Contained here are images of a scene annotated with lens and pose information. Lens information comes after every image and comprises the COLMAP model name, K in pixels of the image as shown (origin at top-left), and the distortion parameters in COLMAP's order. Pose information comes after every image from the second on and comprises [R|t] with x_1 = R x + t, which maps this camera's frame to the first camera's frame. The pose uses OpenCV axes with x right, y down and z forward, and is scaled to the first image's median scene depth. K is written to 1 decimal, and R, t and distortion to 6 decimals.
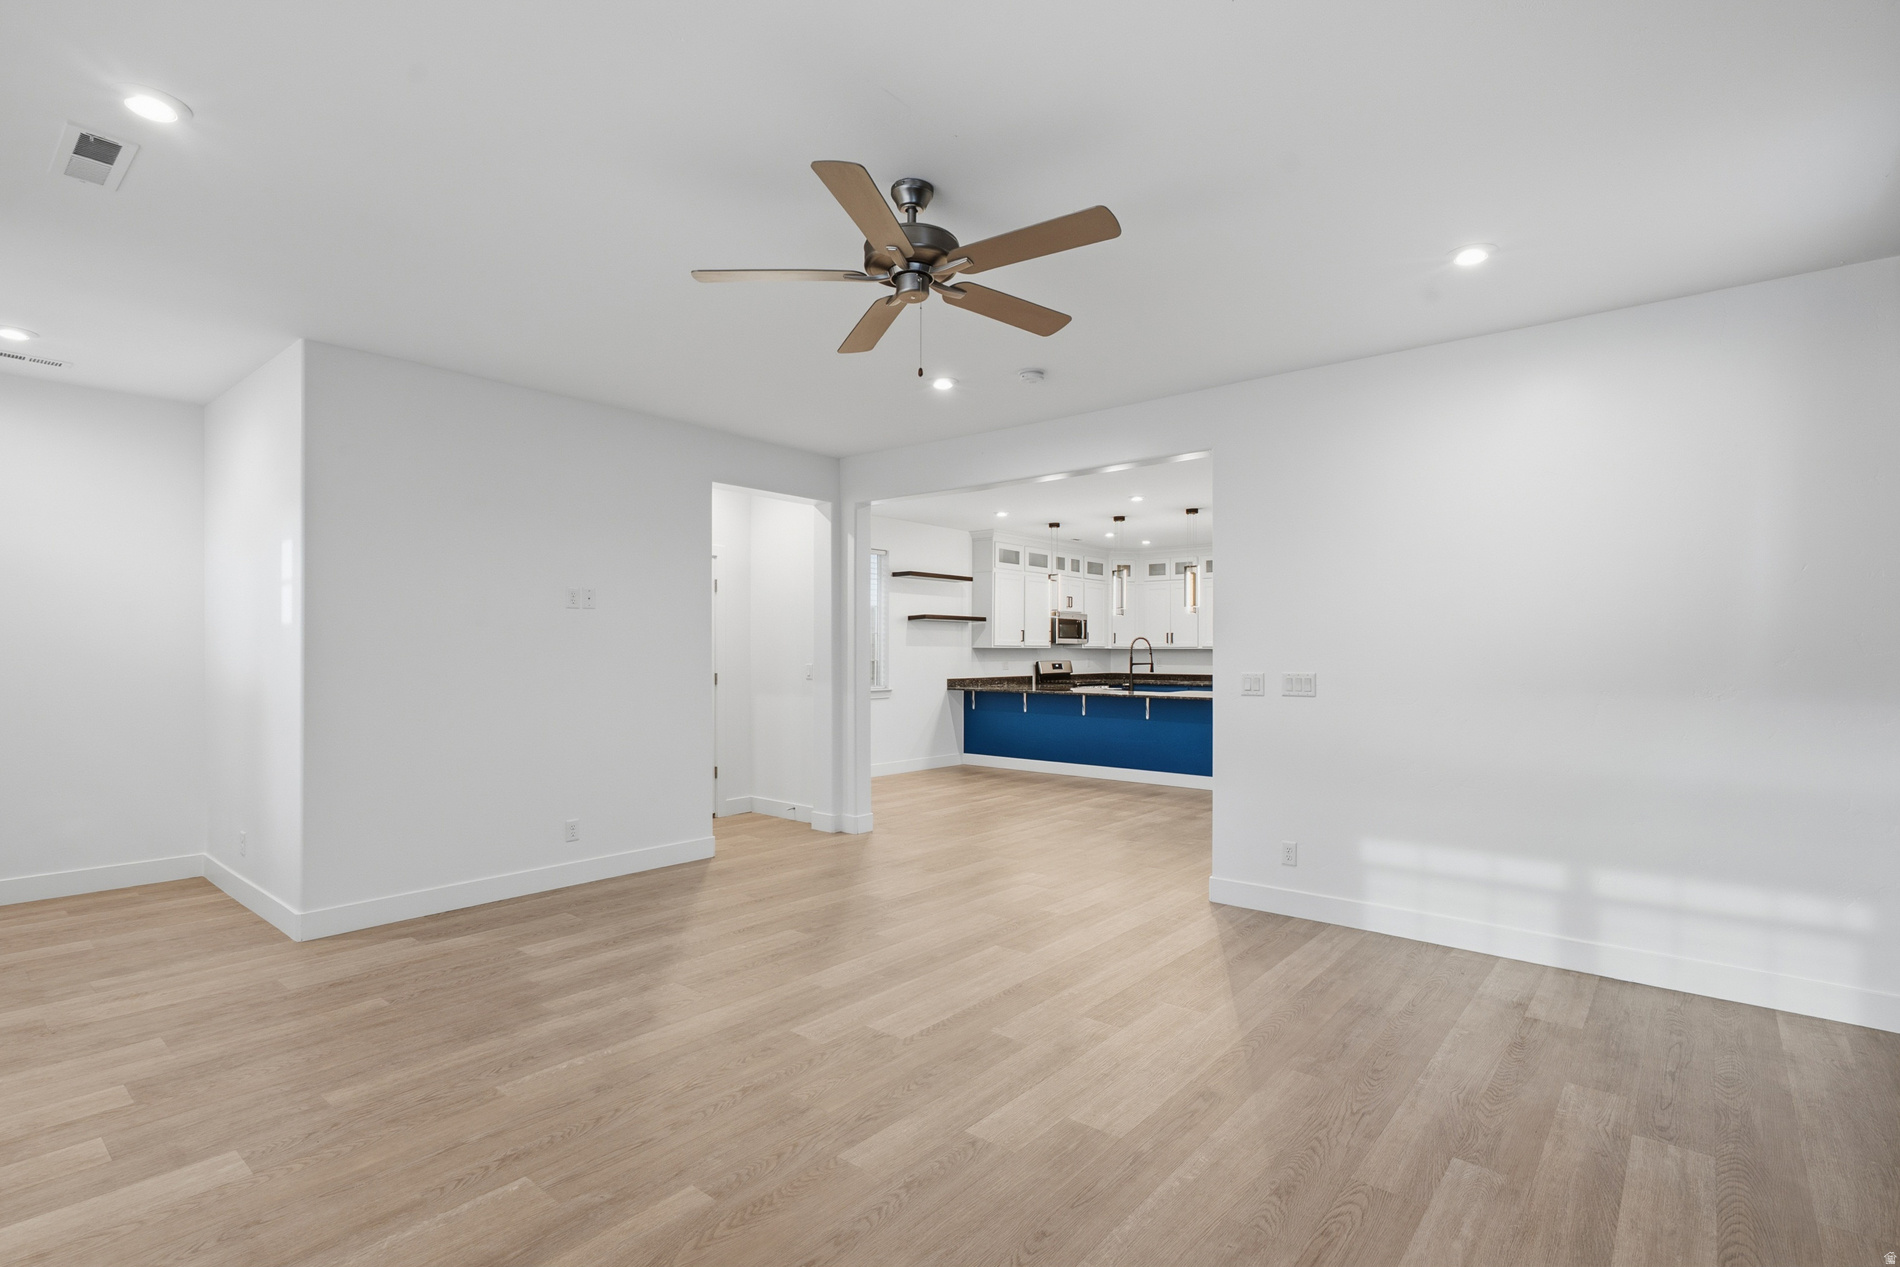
lens RADIAL K [[899.3, 0, 944.5], [0, 899.3, 653.9], [0, 0, 1]] dist [-0.000595, 0.000357]
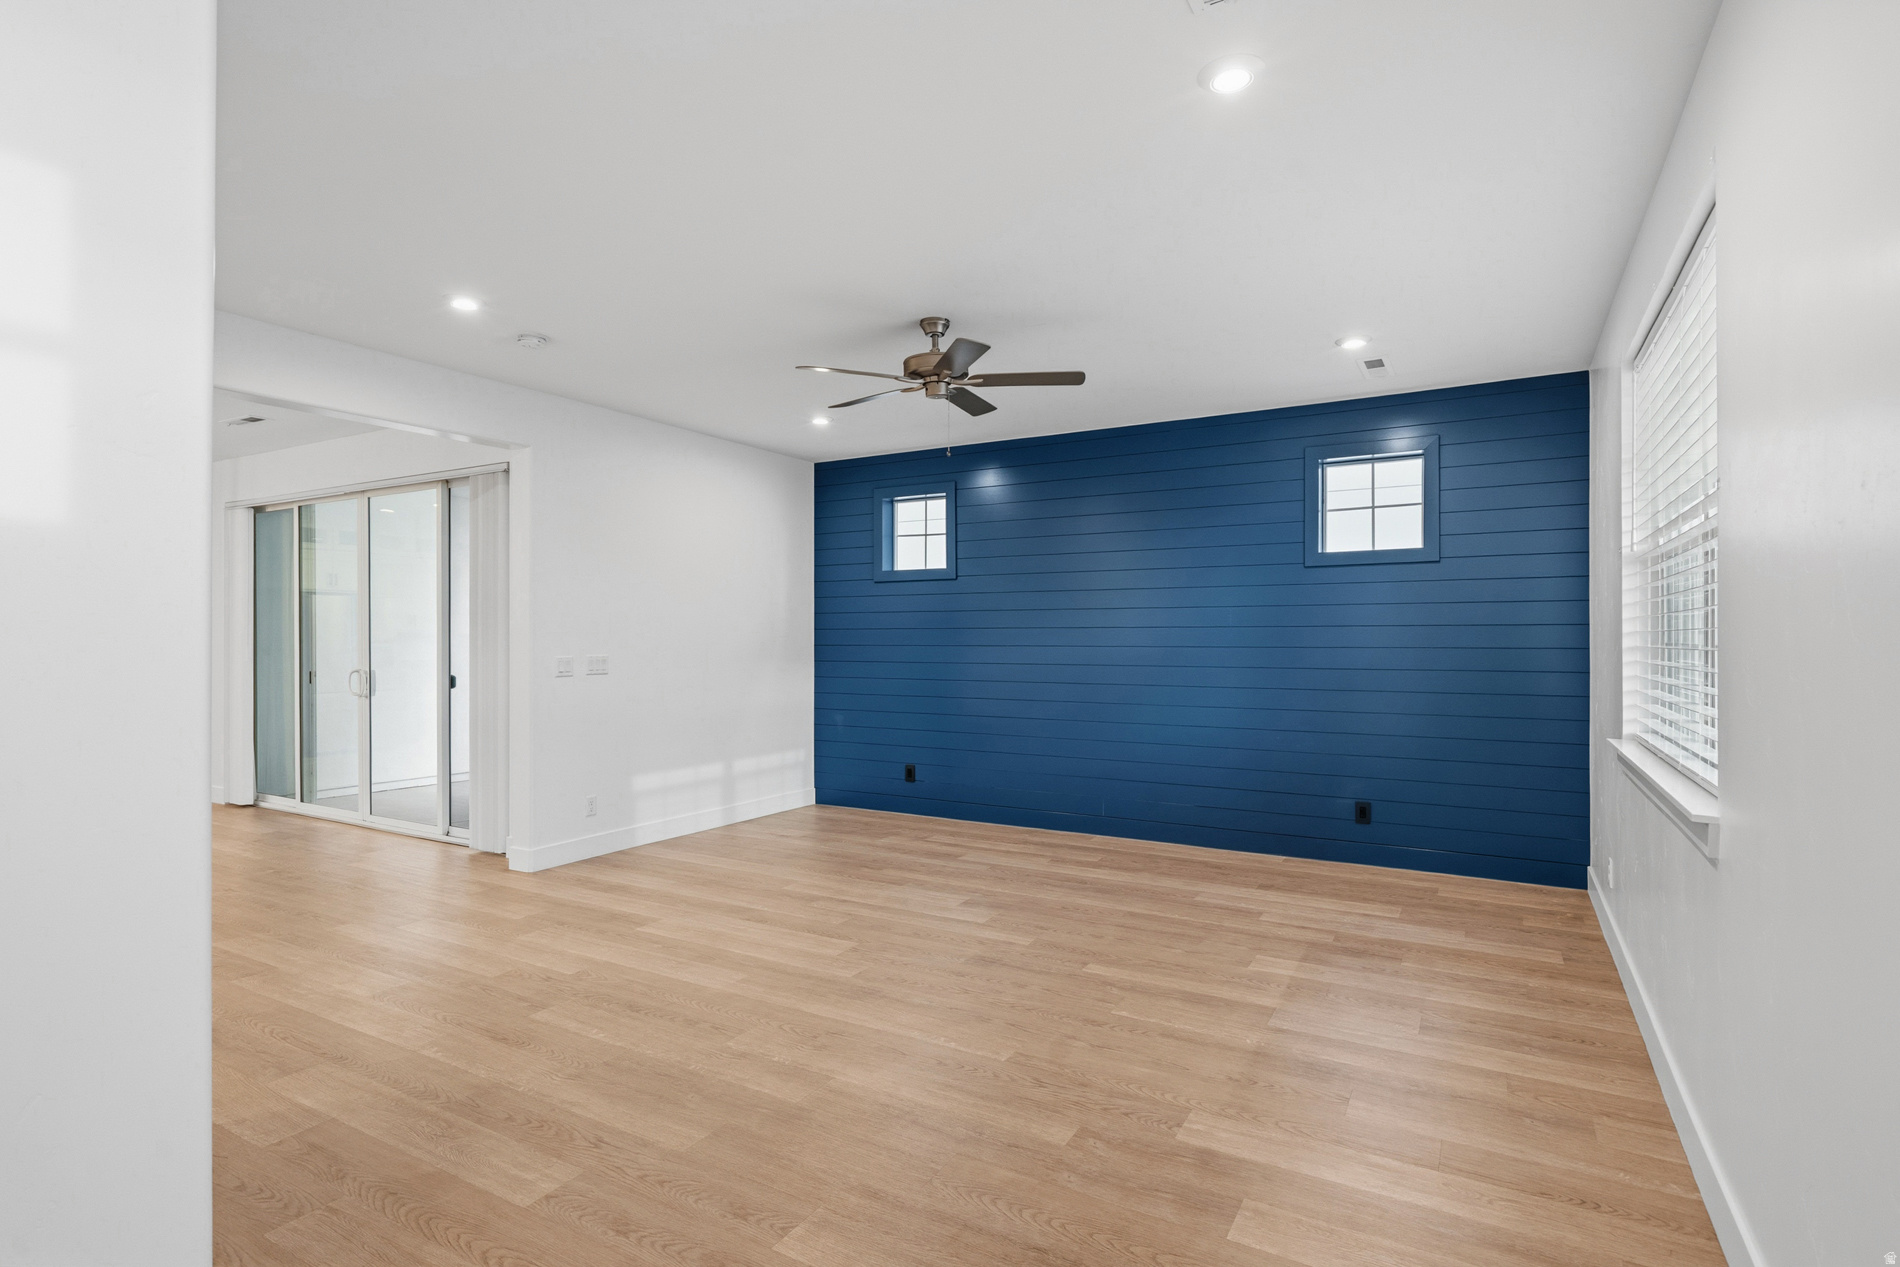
lens RADIAL K [[899.3, 0, 946.3], [0, 899.3, 628.4], [0, 0, 1]] dist [-0.000595, 0.000357]
pose [[-0.148355, 0.001823, 0.988933, -0.960155], [0.003025, 0.999994, -0.001390, -0.012551], [-0.988930, 0.002786, -0.148359, 0.768335]]
